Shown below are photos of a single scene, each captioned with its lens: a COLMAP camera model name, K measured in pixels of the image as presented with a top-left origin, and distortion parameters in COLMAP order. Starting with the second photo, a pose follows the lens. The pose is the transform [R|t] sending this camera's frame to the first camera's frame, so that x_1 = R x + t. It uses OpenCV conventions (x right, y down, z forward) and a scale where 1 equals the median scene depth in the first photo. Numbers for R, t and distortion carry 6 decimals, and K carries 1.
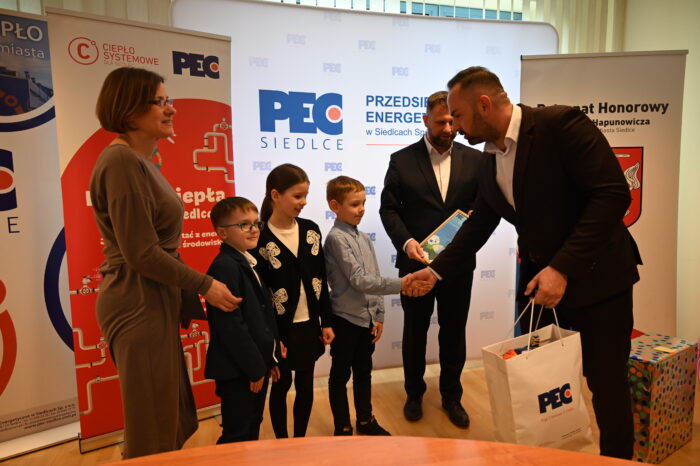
lens RADIAL K [[468.3, 0, 358.7], [0, 468.3, 237.6], [0, 0, 1]] dist [-0.001854, -0.000920]
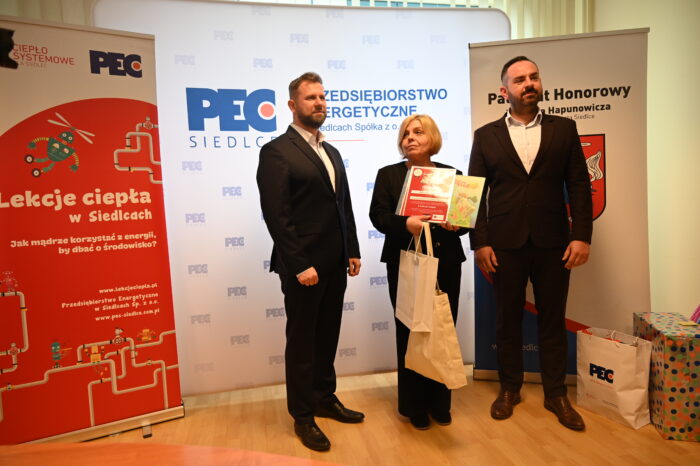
lens RADIAL K [[468.3, 0, 351.6], [0, 468.3, 238.3], [0, 0, 1]] dist [-0.001854, -0.000920]
pose [[0.997704, -0.022906, -0.063742, 0.178863], [0.020719, 0.999181, -0.034756, 0.036485], [0.064486, 0.033355, 0.997361, 0.058737]]
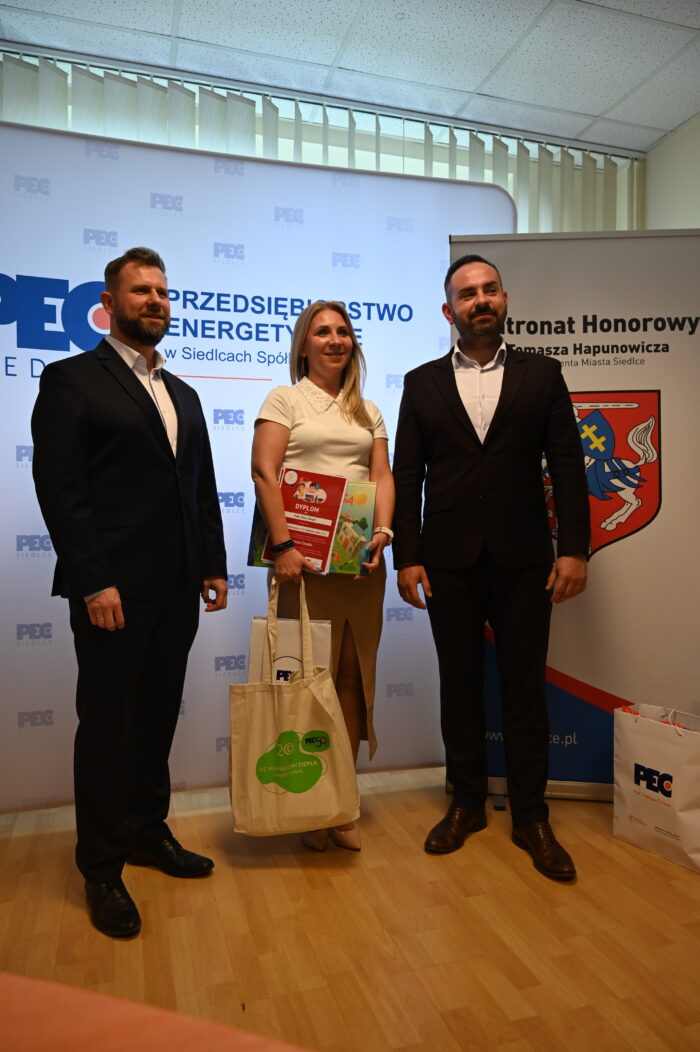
lens RADIAL K [[729.5, 0, 349.0], [0, 729.5, 530.8], [0, 0, 1]] dist [0.002120, -0.010264]
pose [[0.999496, 0.008203, 0.030673, 0.218044], [-0.005360, 0.995779, -0.091626, 0.067562], [-0.031295, 0.091416, 0.995321, 0.147827]]
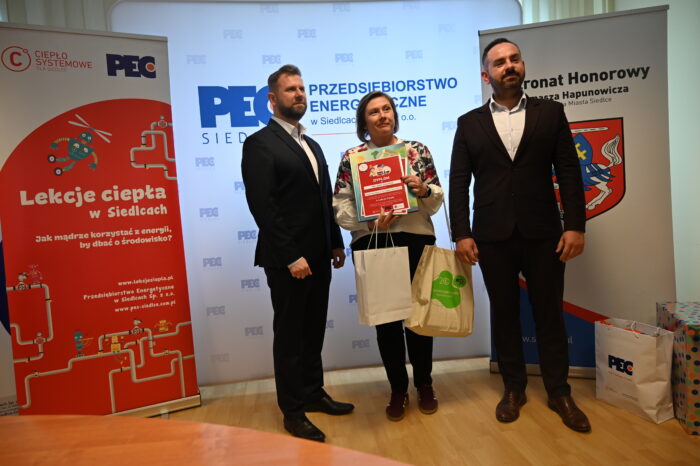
lens RADIAL K [[468.3, 0, 346.3], [0, 468.3, 233.1], [0, 0, 1]] dist [-0.001854, -0.000920]
pose [[0.989379, -0.038783, -0.140093, 0.222550], [0.033268, 0.998585, -0.041499, 0.049104], [0.141504, 0.036397, 0.989268, 0.058856]]
